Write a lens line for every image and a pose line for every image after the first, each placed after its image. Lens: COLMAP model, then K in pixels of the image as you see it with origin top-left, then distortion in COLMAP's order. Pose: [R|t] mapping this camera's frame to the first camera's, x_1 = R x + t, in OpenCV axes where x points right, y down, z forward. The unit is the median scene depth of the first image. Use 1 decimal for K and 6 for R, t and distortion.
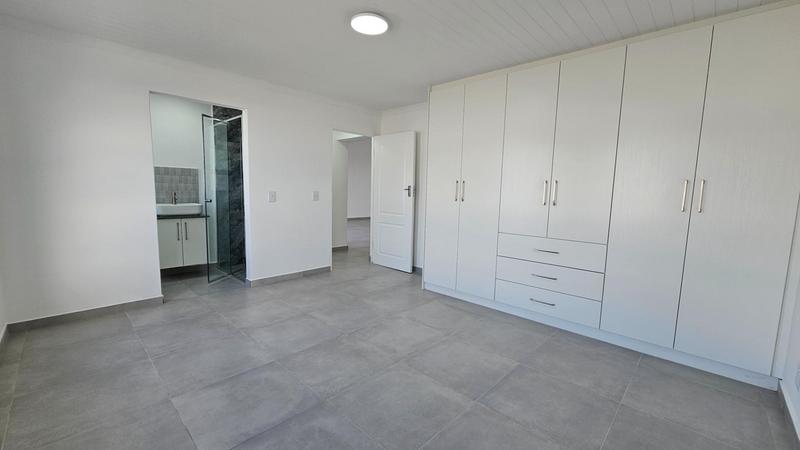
lens RADIAL K [[323.0, 0, 400.0], [0, 323.0, 225.0], [0, 0, 1]] dist [-0.018298, -0.000427]
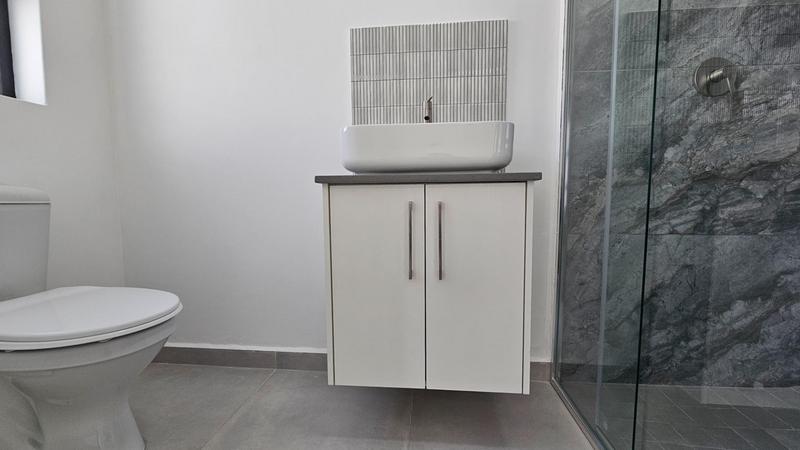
lens RADIAL K [[379.8, 0, 371.2], [0, 379.8, 221.1], [0, 0, 1]] dist [-0.000737, -0.000870]
pose [[0.607330, 0.035345, -0.793663, -0.460080], [-0.064804, 0.997885, -0.005150, 0.008545], [0.791802, 0.054561, 0.608335, 0.755487]]
